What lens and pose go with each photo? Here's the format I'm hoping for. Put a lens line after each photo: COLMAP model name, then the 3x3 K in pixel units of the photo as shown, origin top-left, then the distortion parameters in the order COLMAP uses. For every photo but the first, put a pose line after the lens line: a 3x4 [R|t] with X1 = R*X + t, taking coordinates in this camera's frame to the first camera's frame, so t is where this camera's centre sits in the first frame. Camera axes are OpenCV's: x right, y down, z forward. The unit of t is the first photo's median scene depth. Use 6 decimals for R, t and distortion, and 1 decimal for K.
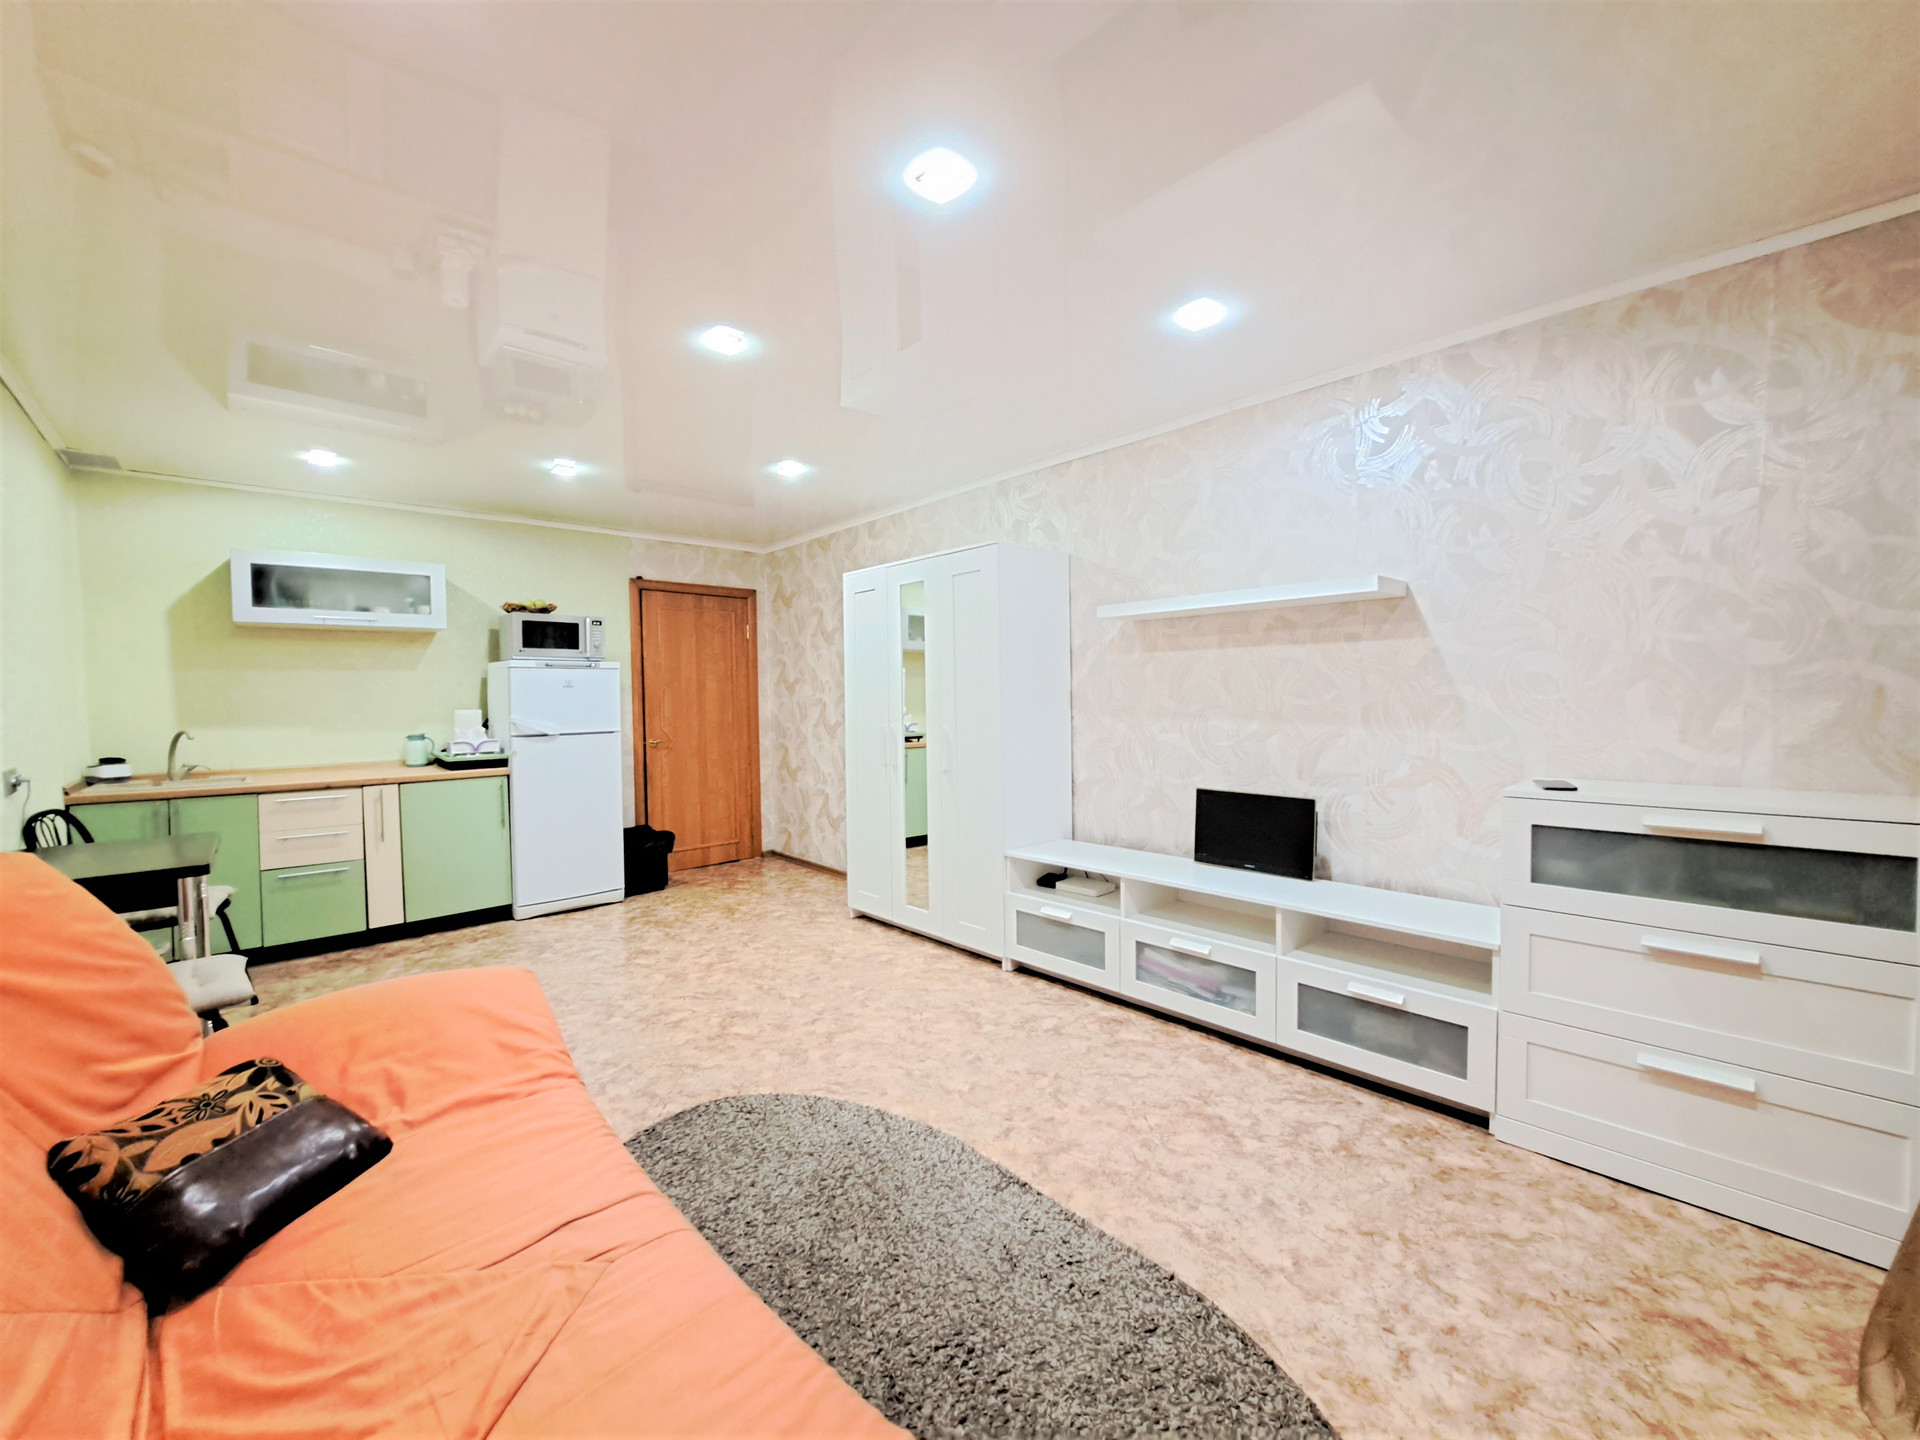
lens RADIAL K [[764.7, 0, 935.9], [0, 764.7, 716.7], [0, 0, 1]] dist [-0.016500, -0.000446]
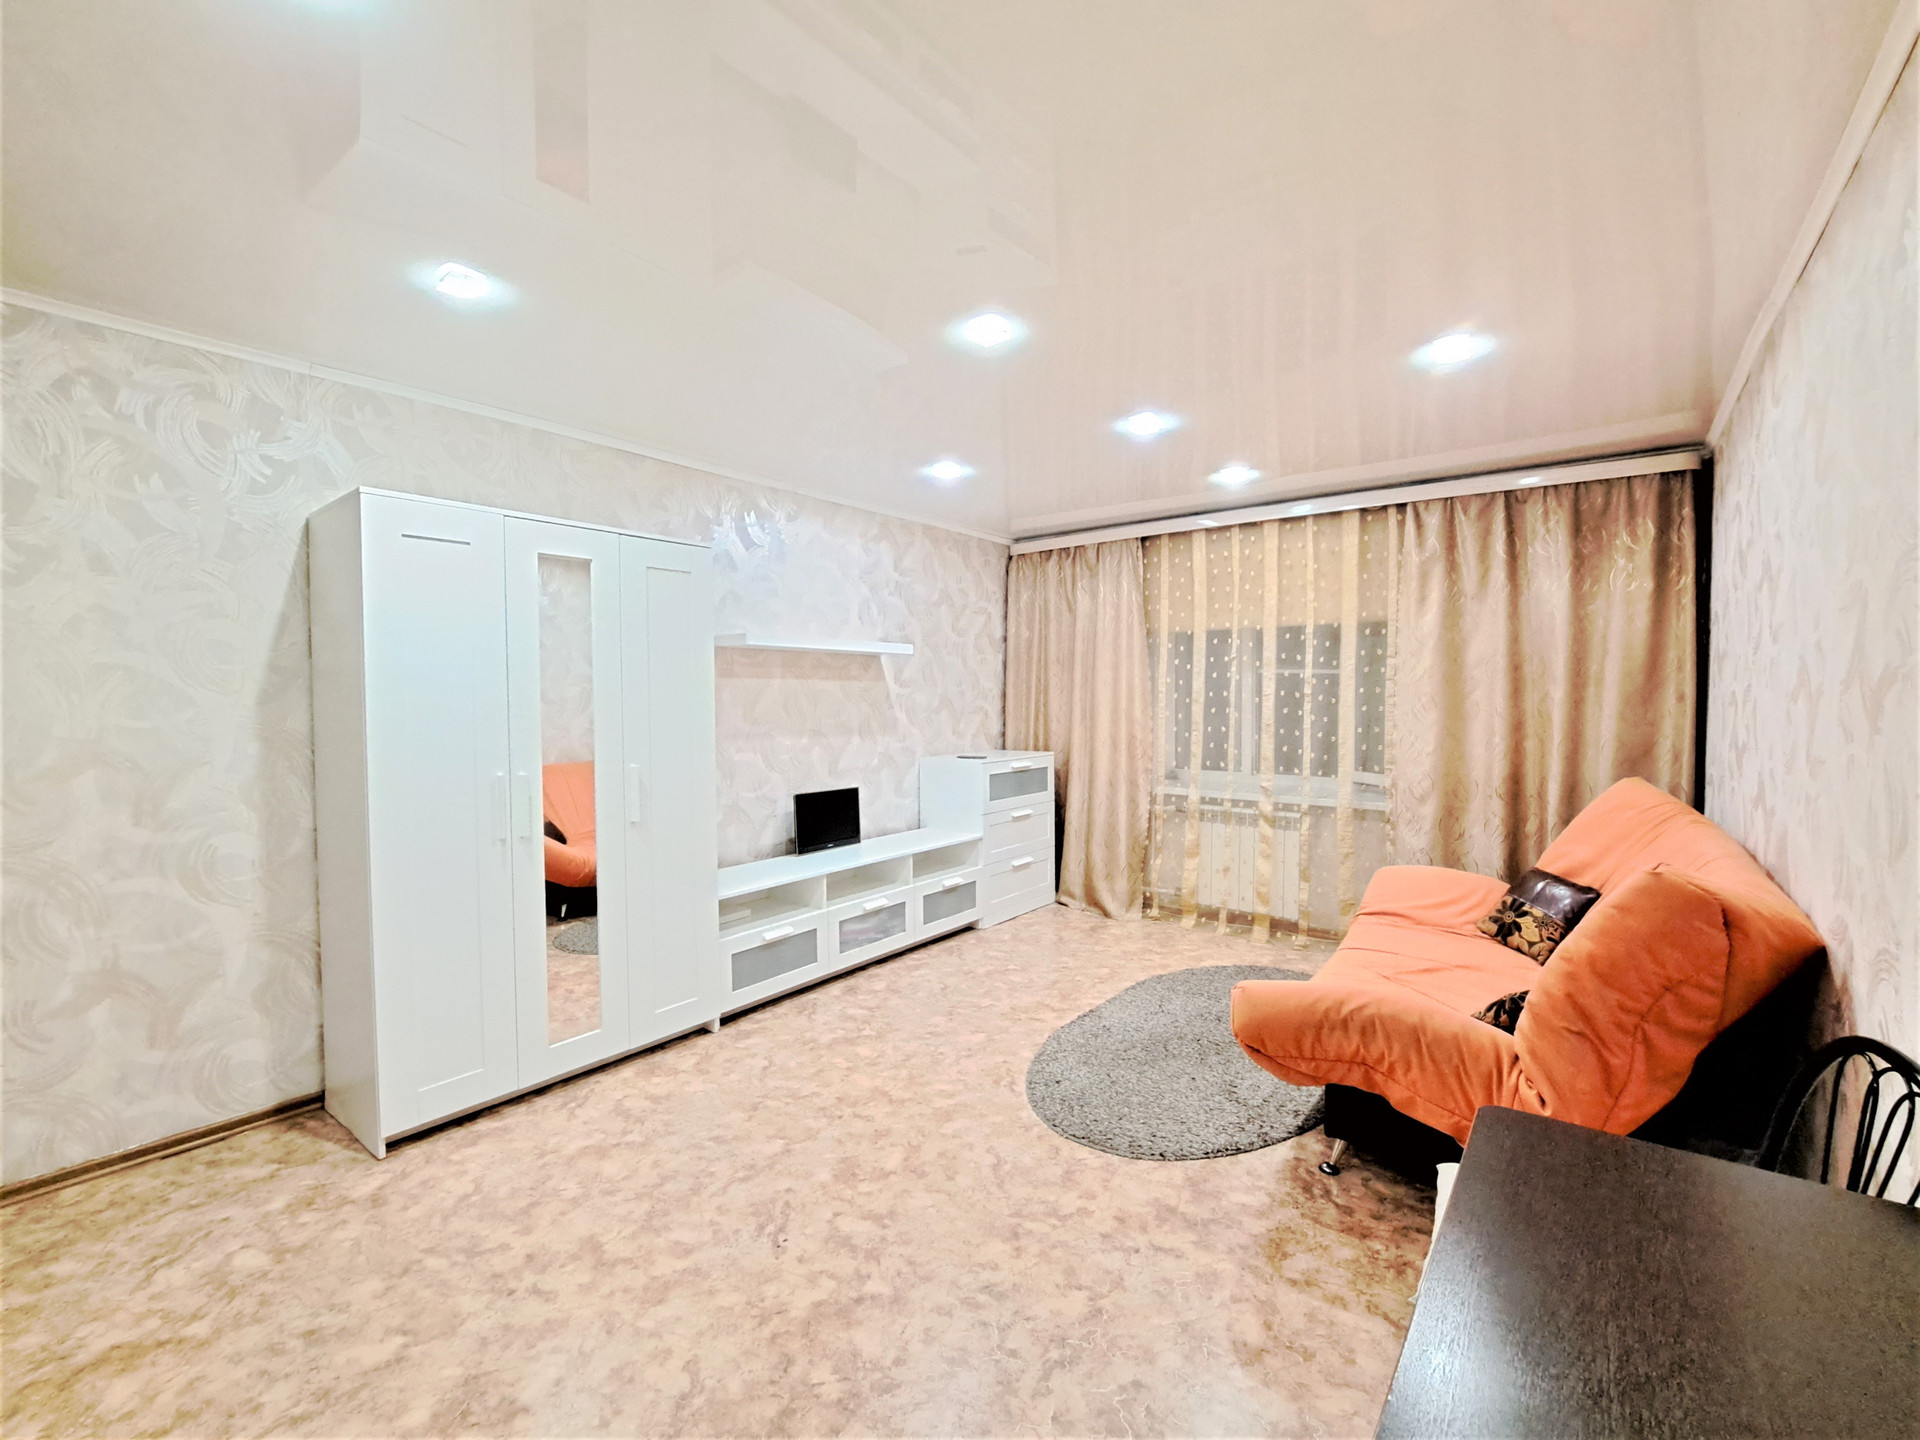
lens RADIAL K [[832.5, 0, 939.1], [0, 832.5, 715.1], [0, 0, 1]] dist [-0.002737, -0.009650]
pose [[-0.167283, -0.008319, 0.985874, -0.912888], [0.031315, 0.999415, 0.013747, -0.039373], [-0.985411, 0.033172, -0.166925, 0.907396]]
